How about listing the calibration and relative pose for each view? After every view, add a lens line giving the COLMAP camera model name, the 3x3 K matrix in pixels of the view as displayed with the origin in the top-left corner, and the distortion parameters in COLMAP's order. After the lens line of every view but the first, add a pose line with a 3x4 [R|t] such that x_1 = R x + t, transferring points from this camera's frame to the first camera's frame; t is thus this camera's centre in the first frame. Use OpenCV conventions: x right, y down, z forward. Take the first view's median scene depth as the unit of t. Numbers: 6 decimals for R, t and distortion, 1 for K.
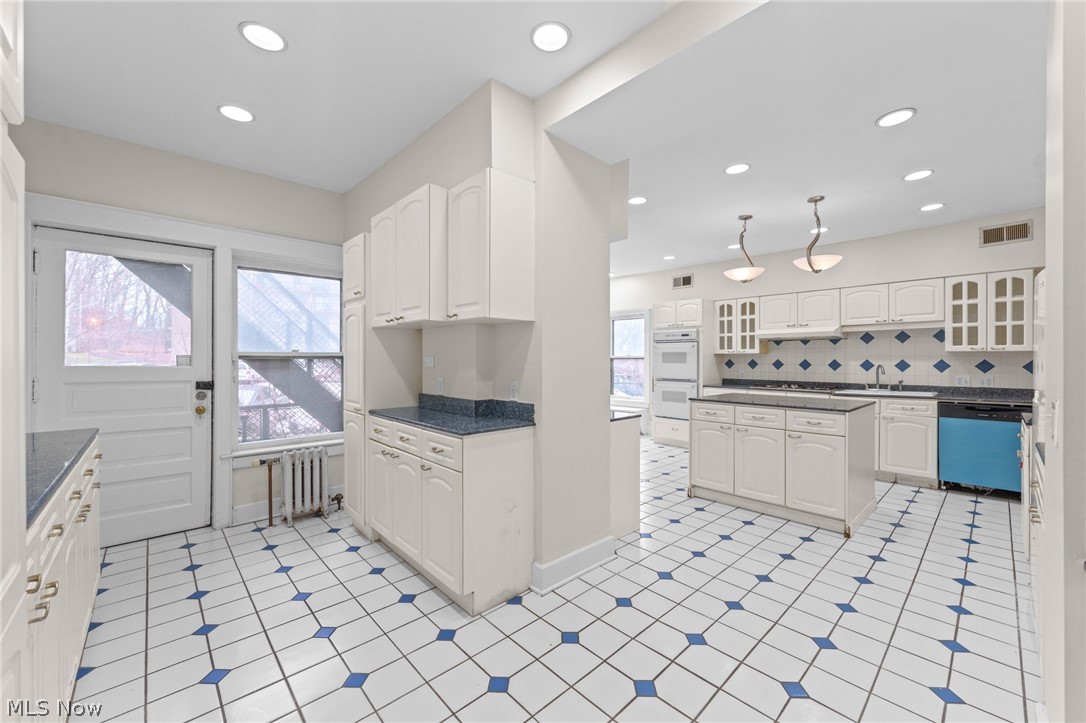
lens RADIAL K [[423.2, 0, 545.4], [0, 423.2, 358.8], [0, 0, 1]] dist [0.007068, -0.000401]
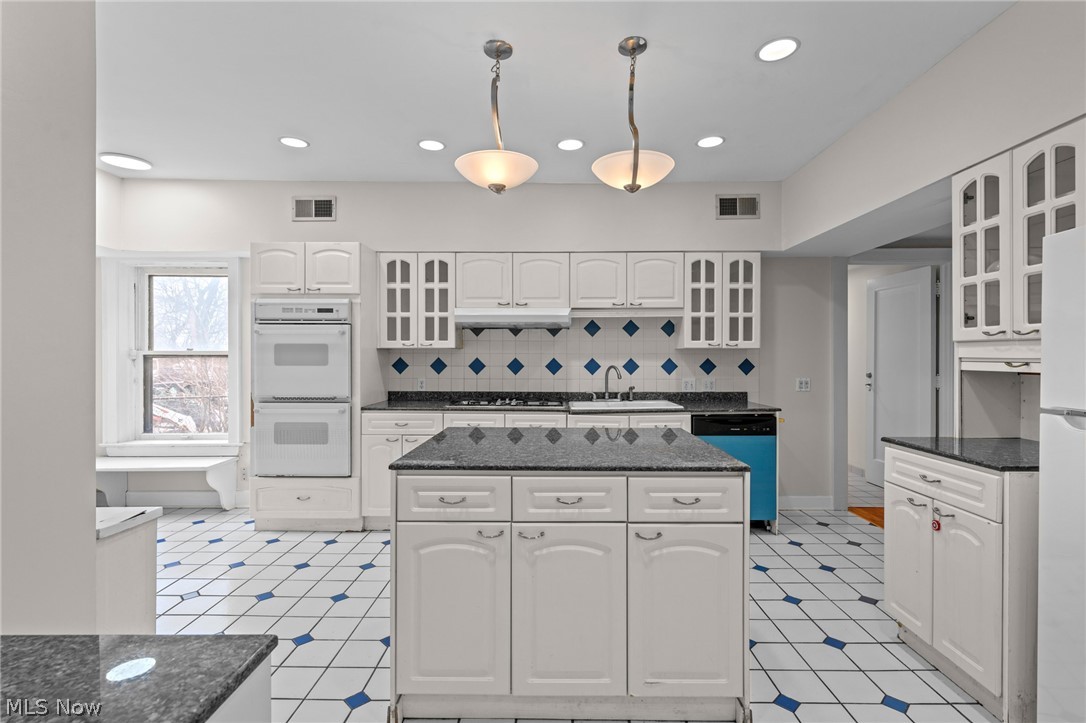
lens RADIAL K [[502.7, 0, 548.0], [0, 502.7, 359.3], [0, 0, 1]] dist [-0.002134, 0.000250]
pose [[0.684945, -0.004129, 0.728583, 0.082015], [-0.000852, 0.999979, 0.006469, -0.001951], [-0.728594, -0.005052, 0.684927, 0.433786]]
